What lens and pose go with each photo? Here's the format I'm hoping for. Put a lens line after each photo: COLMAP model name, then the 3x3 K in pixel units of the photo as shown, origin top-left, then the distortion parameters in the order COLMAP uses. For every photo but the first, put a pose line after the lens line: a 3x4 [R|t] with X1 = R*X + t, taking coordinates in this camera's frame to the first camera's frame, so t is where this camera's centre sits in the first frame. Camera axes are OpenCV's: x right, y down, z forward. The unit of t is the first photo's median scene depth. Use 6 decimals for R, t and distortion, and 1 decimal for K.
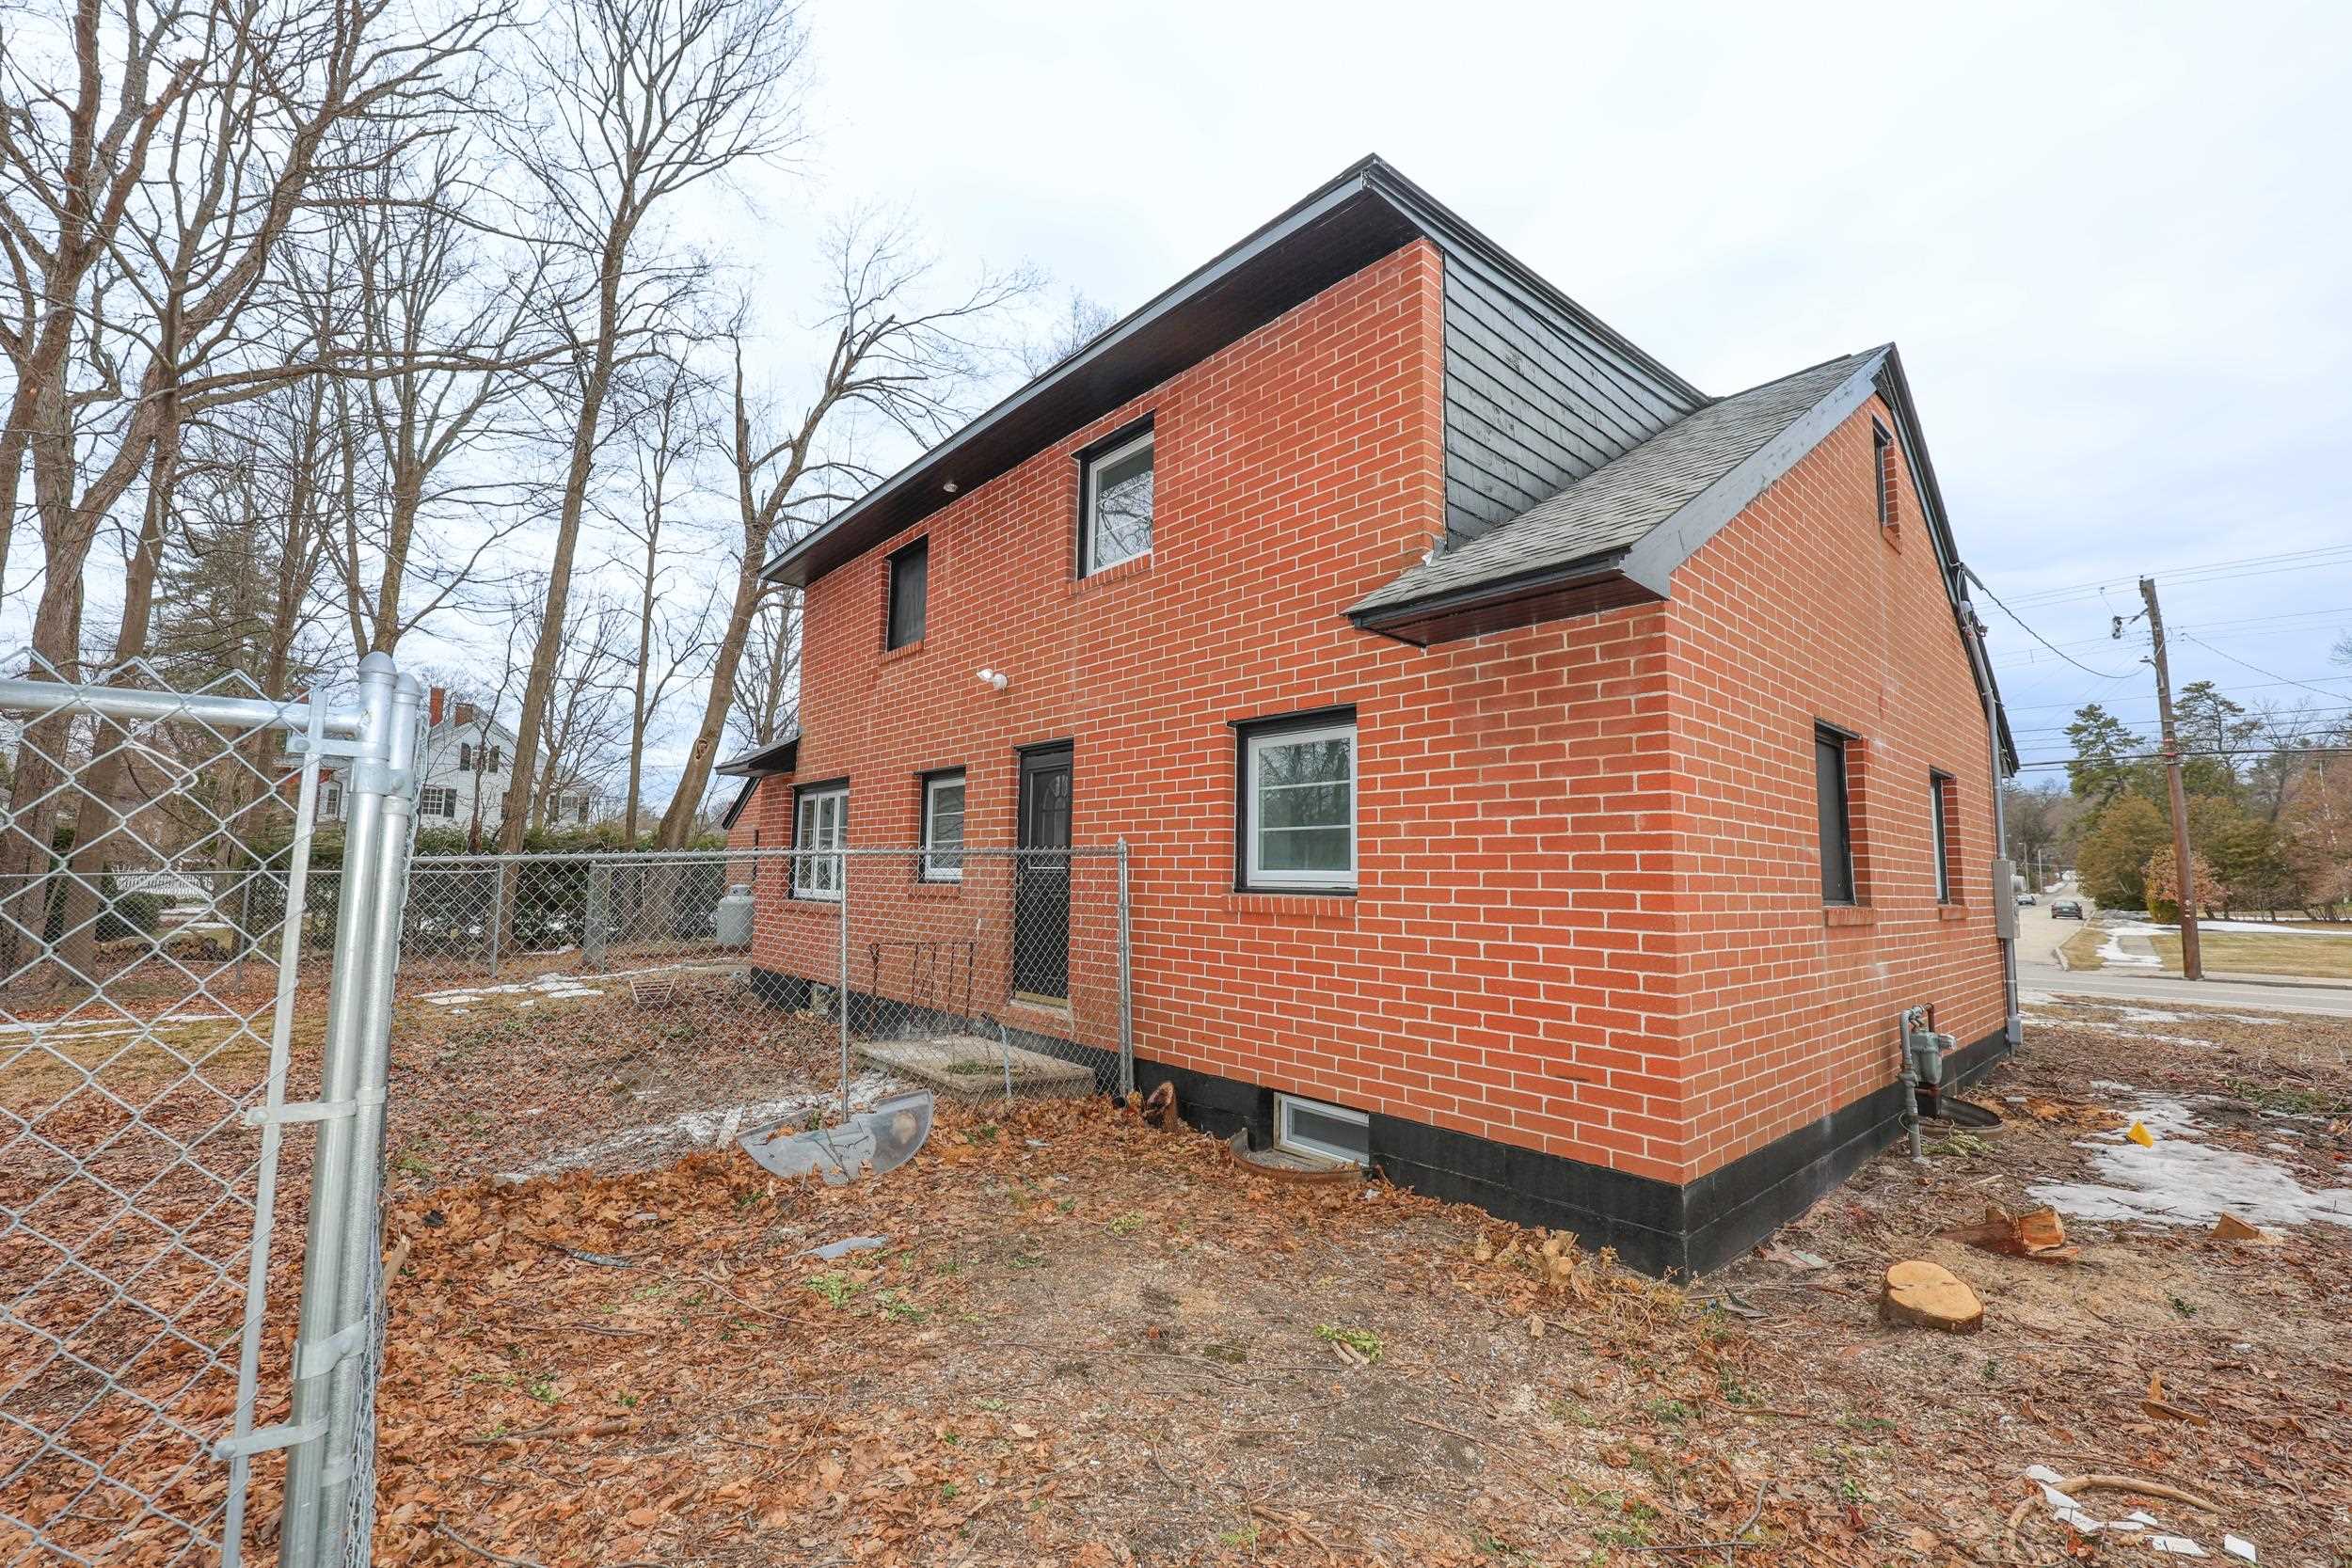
lens RADIAL K [[955.0, 0, 1167.8], [0, 955.0, 782.1], [0, 0, 1]] dist [-0.013694, 0.000286]
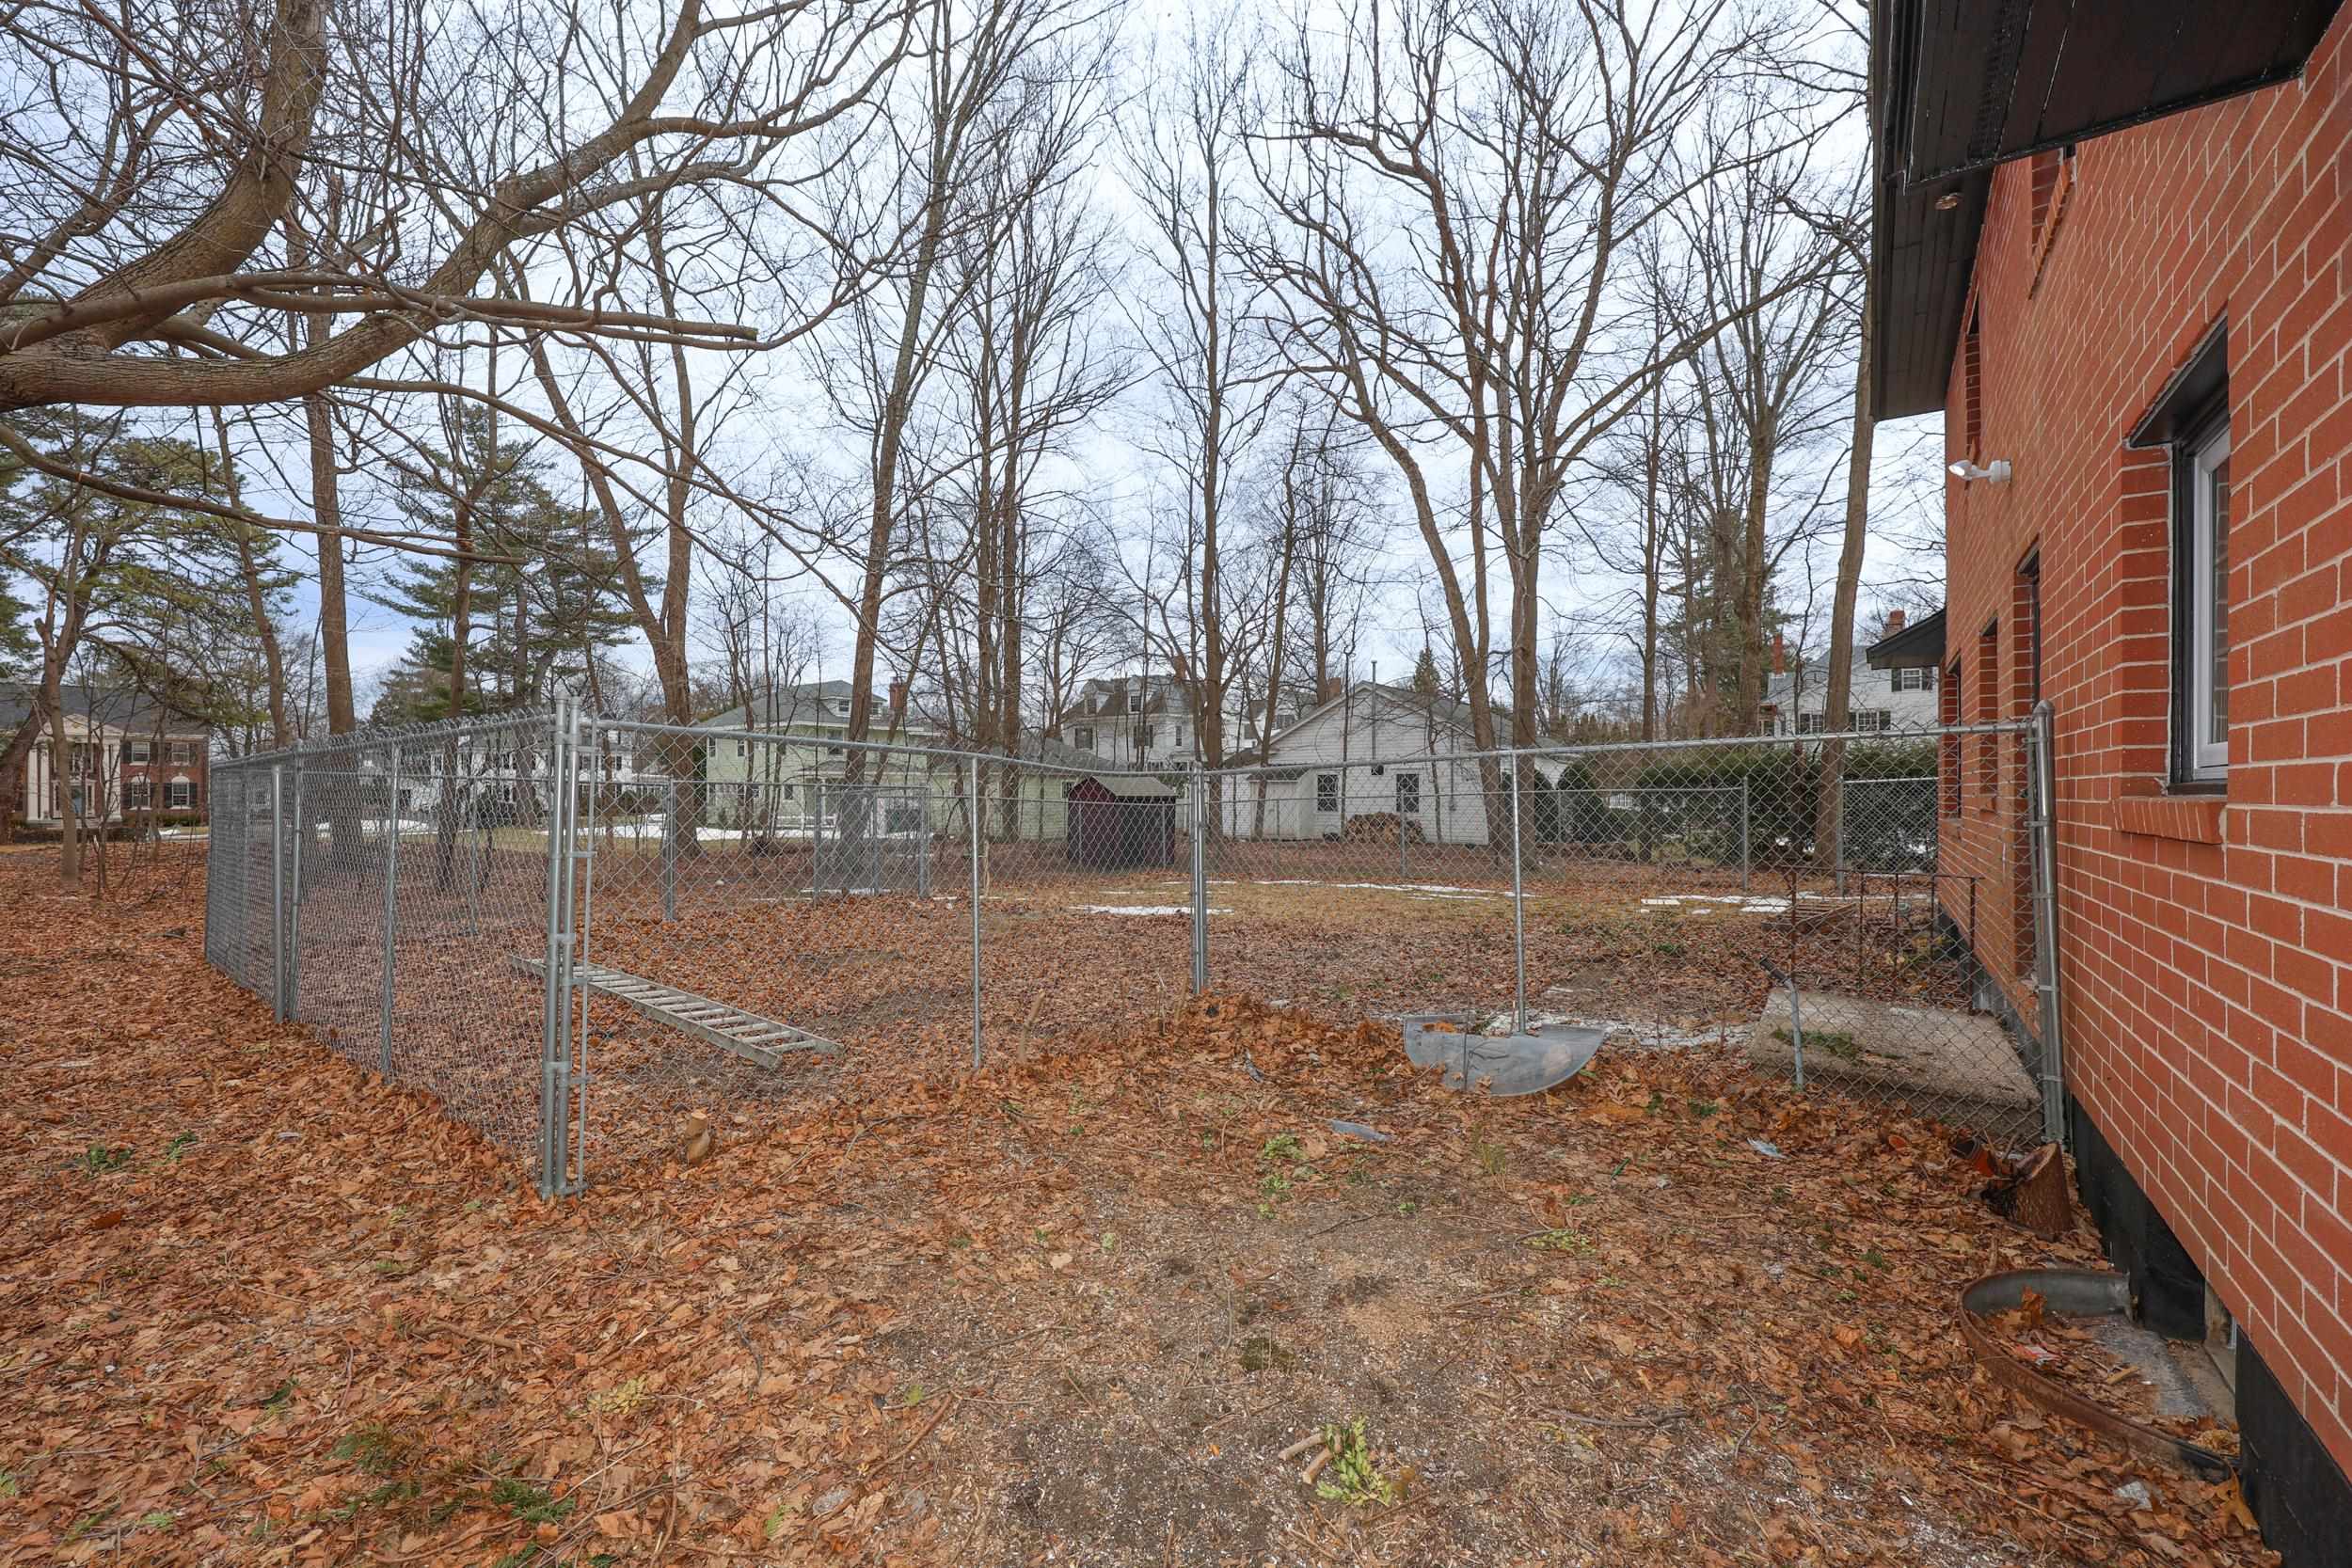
lens RADIAL K [[955.0, 0, 1164.3], [0, 955.0, 781.0], [0, 0, 1]] dist [-0.013694, 0.000286]
pose [[0.207684, -0.018843, -0.978014, 0.615965], [0.093047, 0.995662, 0.000575, 0.089969], [0.973761, -0.091121, 0.208536, 0.599223]]
